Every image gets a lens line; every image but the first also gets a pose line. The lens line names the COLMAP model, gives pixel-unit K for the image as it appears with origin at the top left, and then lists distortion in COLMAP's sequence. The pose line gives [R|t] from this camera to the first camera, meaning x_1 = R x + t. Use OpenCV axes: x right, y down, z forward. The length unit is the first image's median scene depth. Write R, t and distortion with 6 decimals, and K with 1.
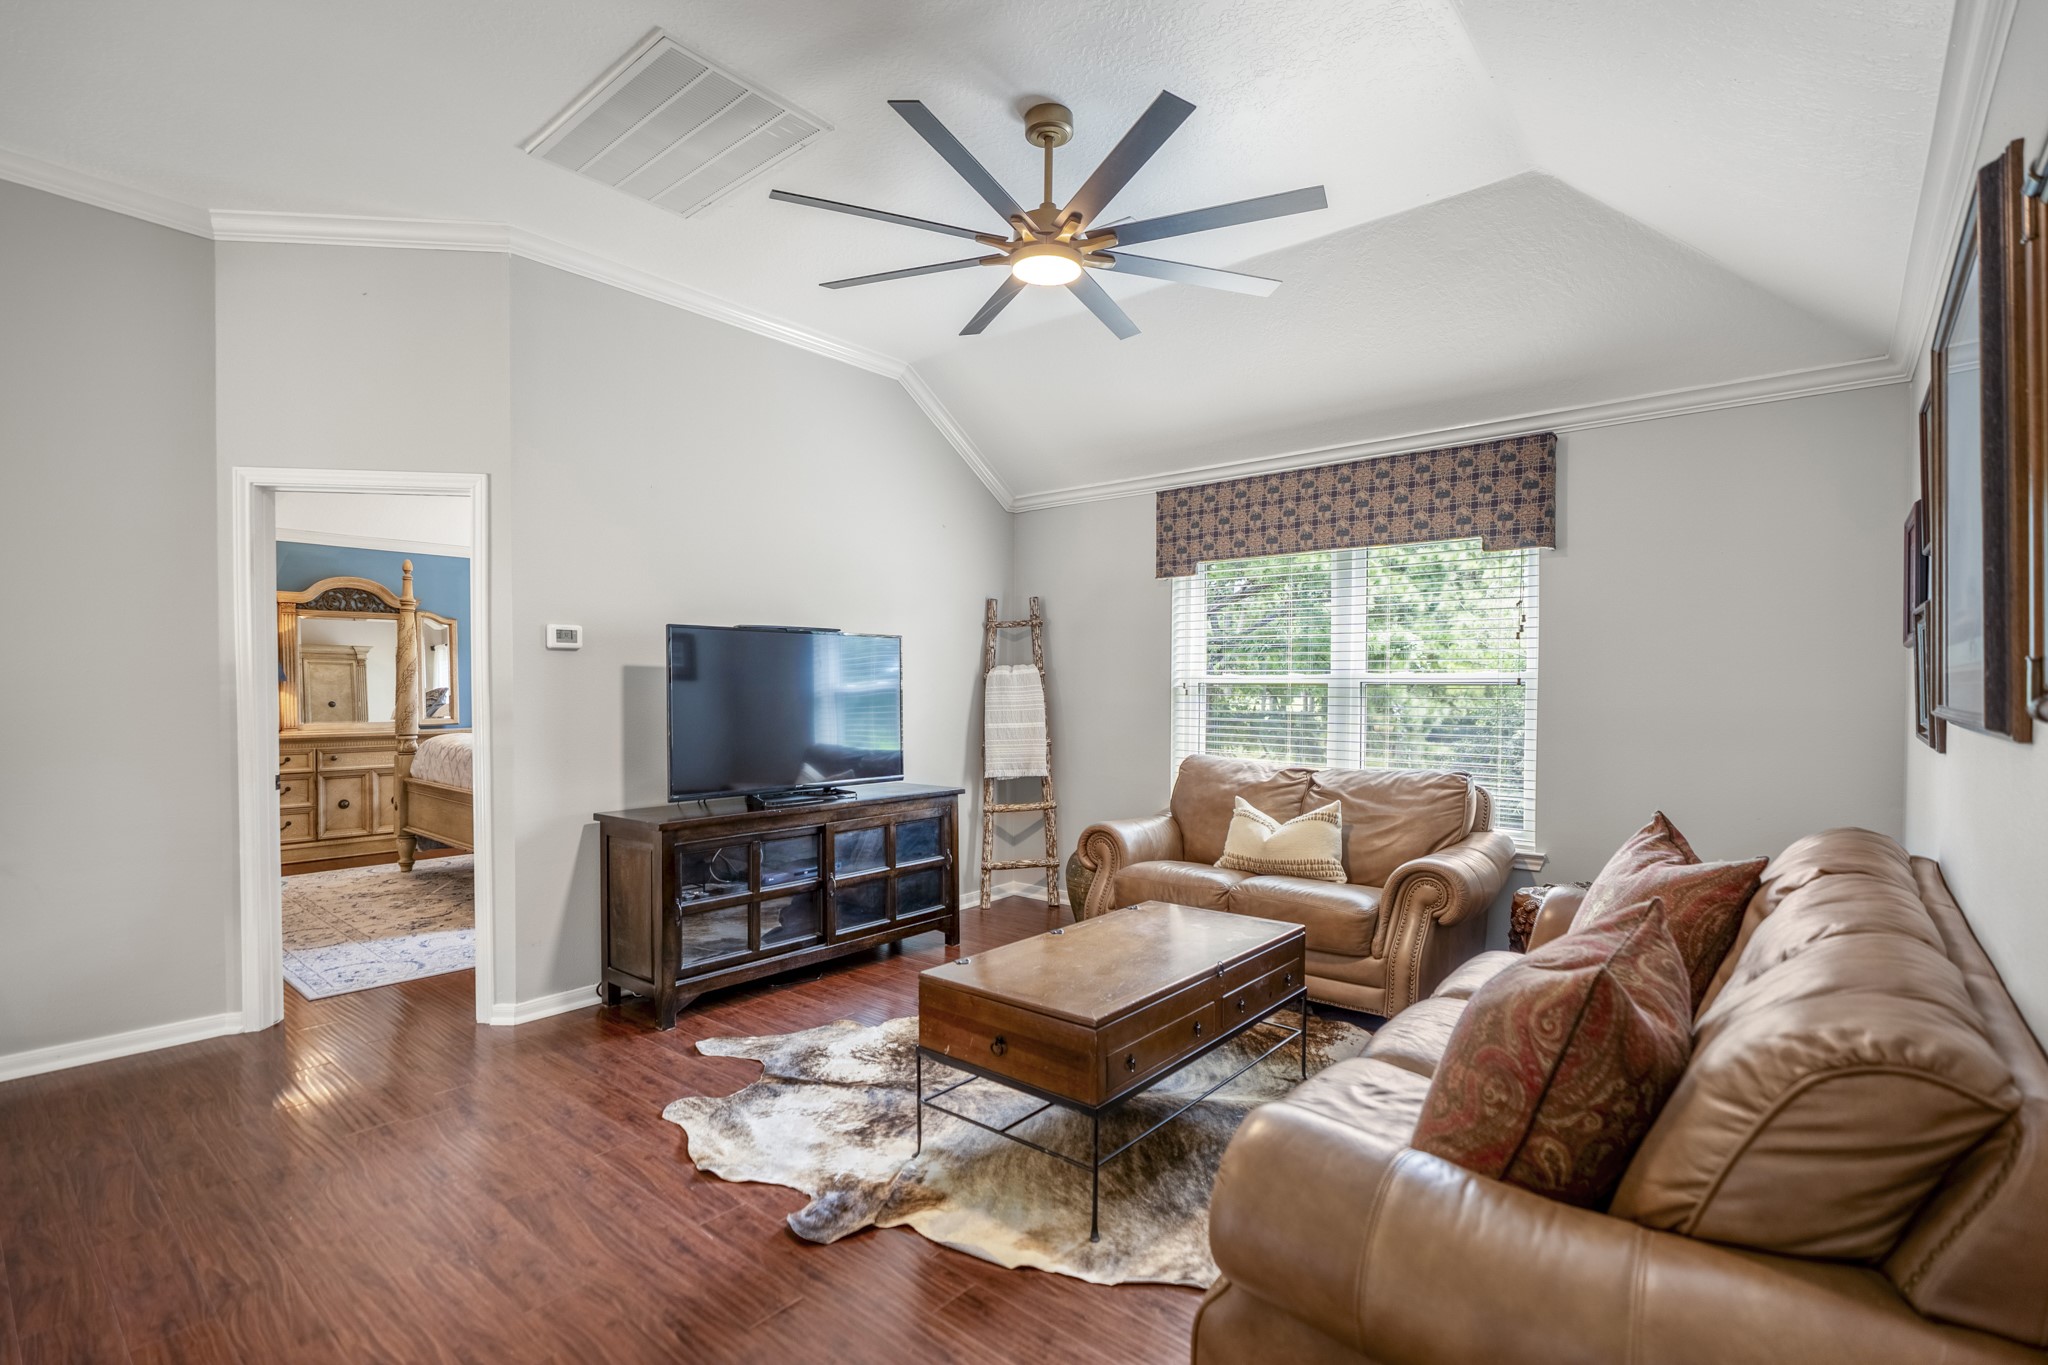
lens RADIAL K [[965.0, 0, 1021.0], [0, 965.0, 706.8], [0, 0, 1]] dist [-0.002624, 0.000135]
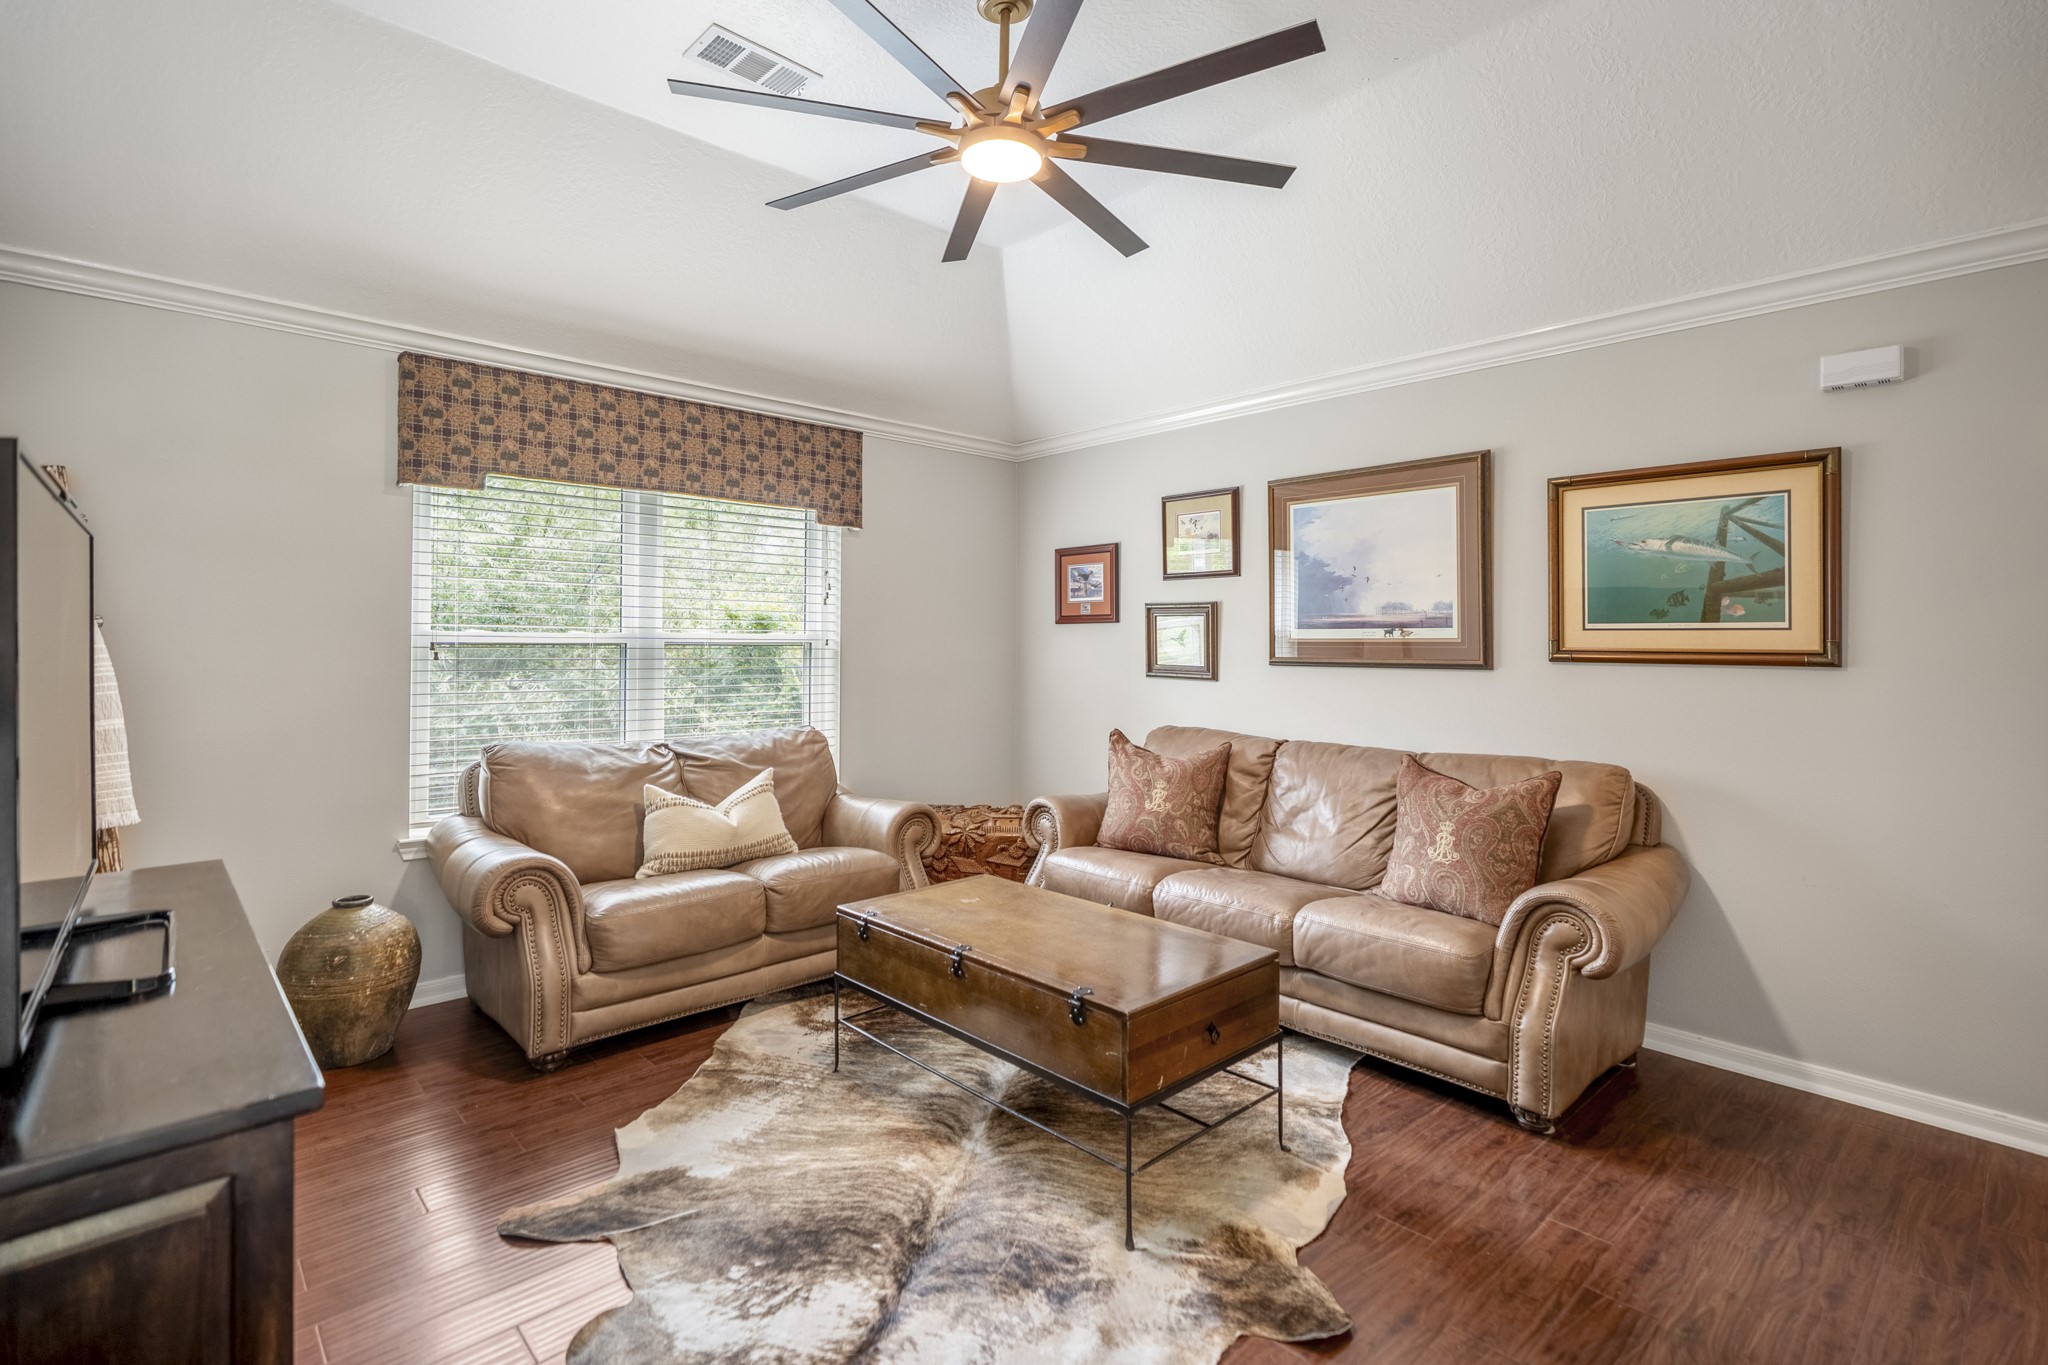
lens RADIAL K [[973.9, 0, 1051.1], [0, 973.9, 634.7], [0, 0, 1]] dist [0.024286, 0.000084]
pose [[0.107556, 0.002830, 0.994195, -0.613428], [0.015476, 0.999870, -0.004520, -0.026477], [-0.994079, 0.015872, 0.107499, 0.640195]]
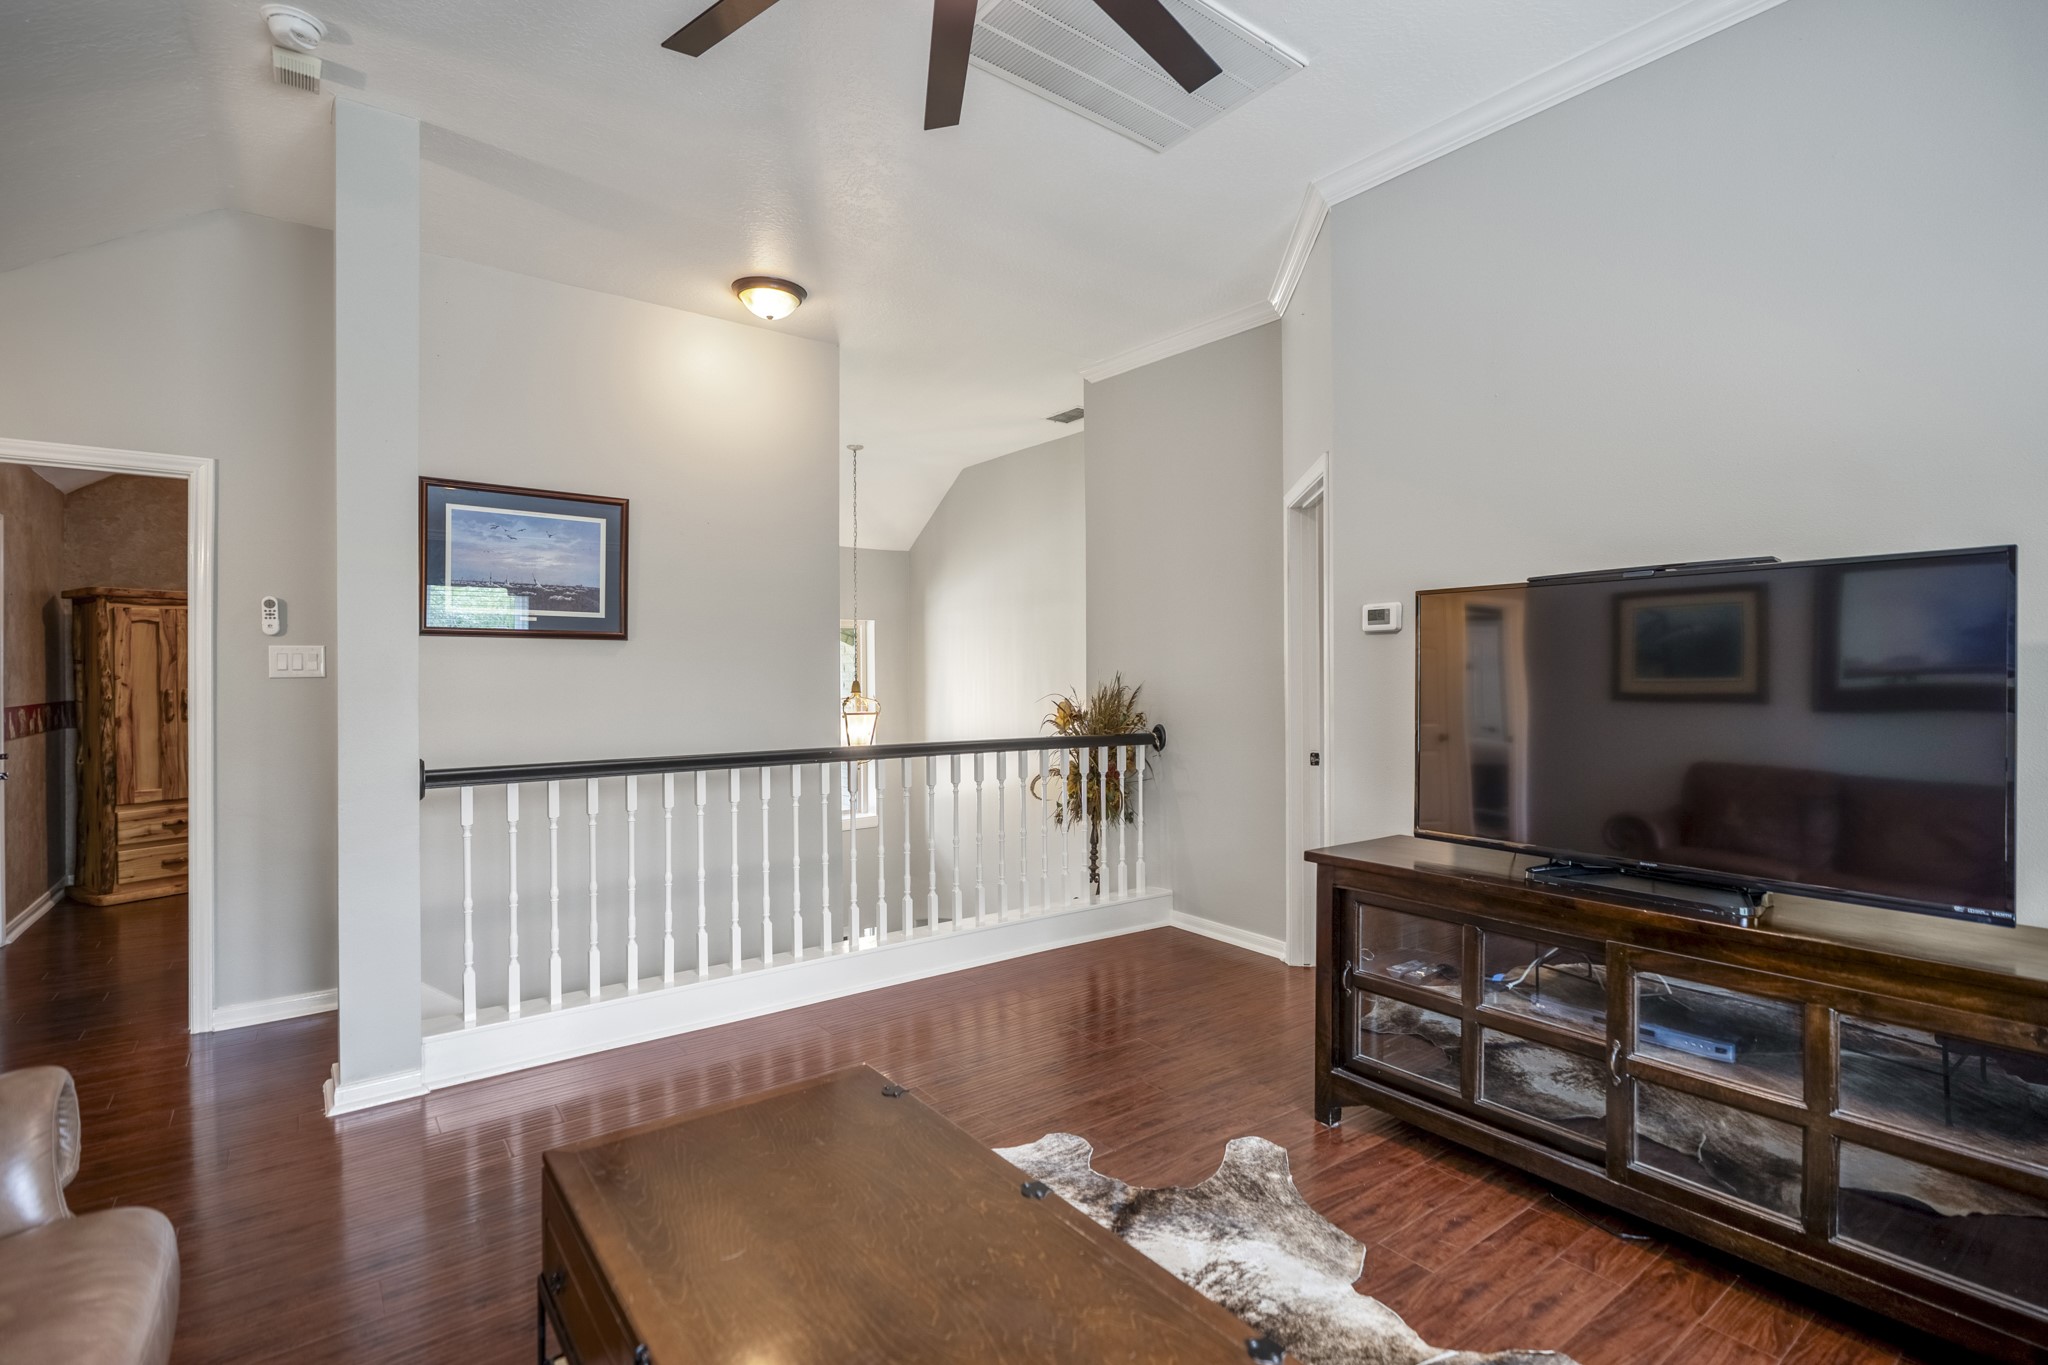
lens RADIAL K [[935.1, 0, 1026.3], [0, 935.1, 674.1], [0, 0, 1]] dist [-0.002814, -0.000986]
pose [[-0.231763, -0.003749, -0.972765, 0.377279], [-0.016320, 0.999867, 0.000035, -0.016905], [0.972635, 0.015884, -0.231793, 0.849966]]
